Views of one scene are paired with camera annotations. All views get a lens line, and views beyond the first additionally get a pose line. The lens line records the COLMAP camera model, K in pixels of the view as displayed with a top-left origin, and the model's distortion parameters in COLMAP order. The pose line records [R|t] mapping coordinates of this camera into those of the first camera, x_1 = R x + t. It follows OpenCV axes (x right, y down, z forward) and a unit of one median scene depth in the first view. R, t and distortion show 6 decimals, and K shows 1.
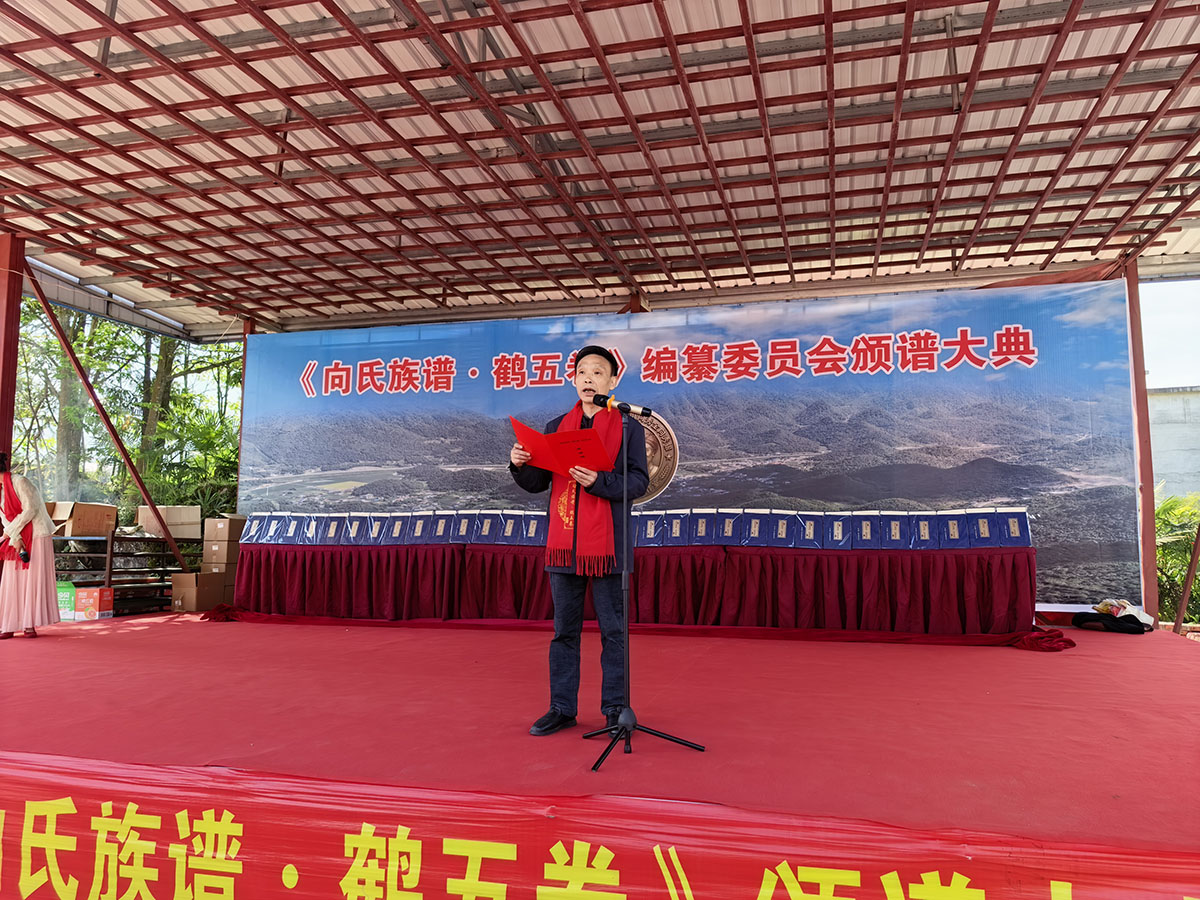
lens RADIAL K [[865.7, 0, 612.3], [0, 865.7, 466.8], [0, 0, 1]] dist [0.038847, -0.061230]
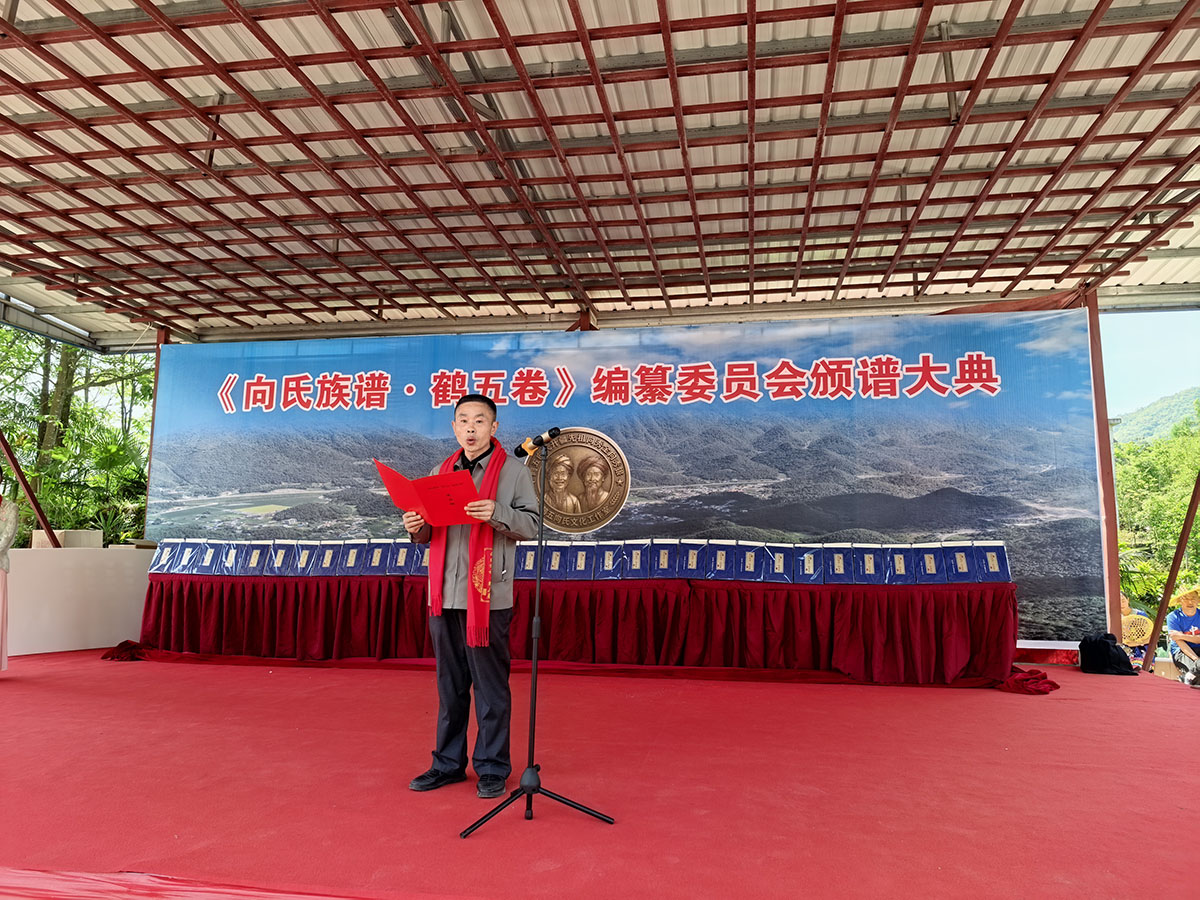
lens RADIAL K [[865.7, 0, 591.1], [0, 865.7, 460.4], [0, 0, 1]] dist [0.038847, -0.061230]
pose [[0.997212, 0.014031, 0.073289, -0.039104], [-0.011481, 0.999317, -0.035111, -0.002322], [-0.073731, 0.034171, 0.996693, 0.064679]]
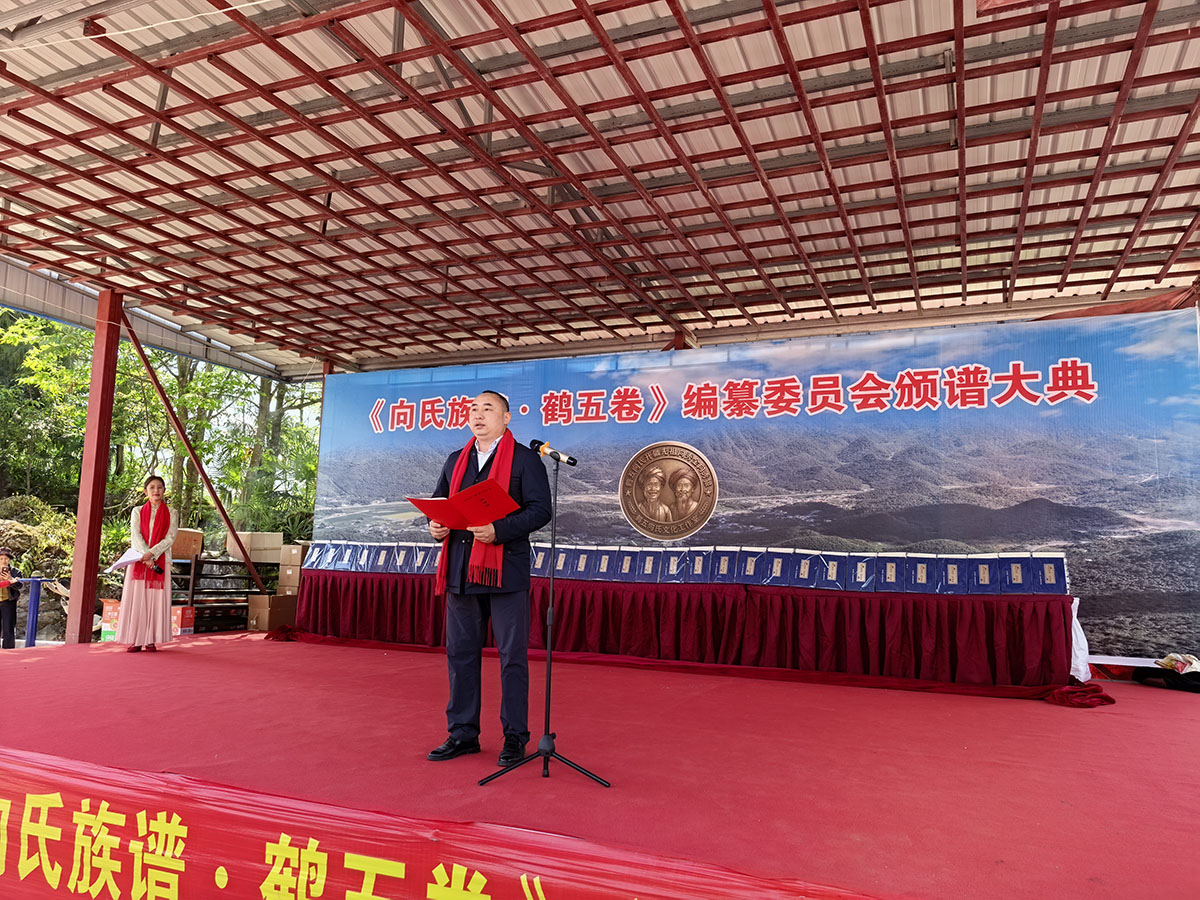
lens RADIAL K [[865.7, 0, 587.5], [0, 865.7, 469.7], [0, 0, 1]] dist [0.038847, -0.061230]
pose [[0.987533, 0.007144, -0.157248, 0.092440], [-0.012059, 0.999467, -0.030327, -0.006933], [0.156947, 0.031845, 0.987093, -0.012521]]
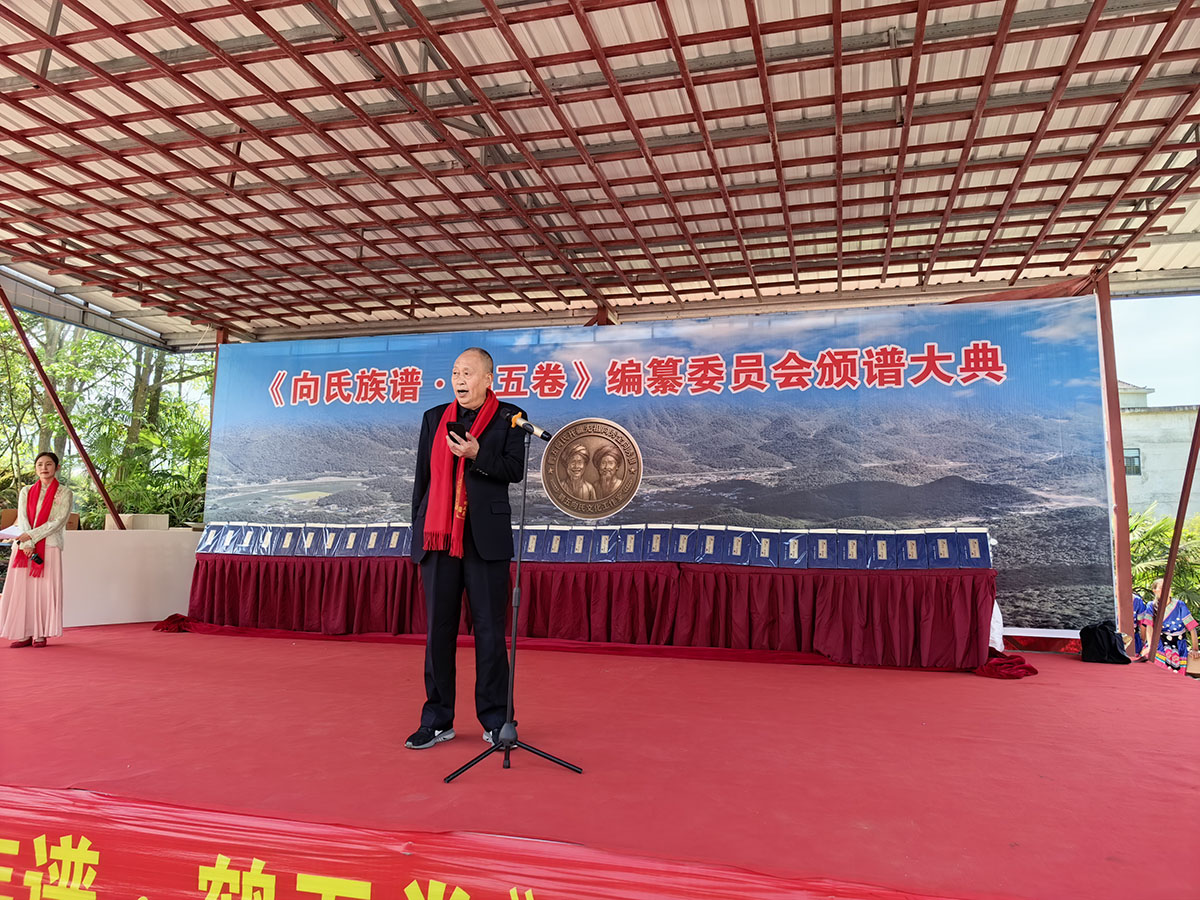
lens RADIAL K [[865.7, 0, 594.5], [0, 865.7, 442.1], [0, 0, 1]] dist [0.038847, -0.061230]
pose [[0.999649, 0.011032, -0.024097, 0.049806], [-0.012050, 0.999023, -0.042526, -0.001780], [0.023605, 0.042801, 0.998805, 0.014706]]
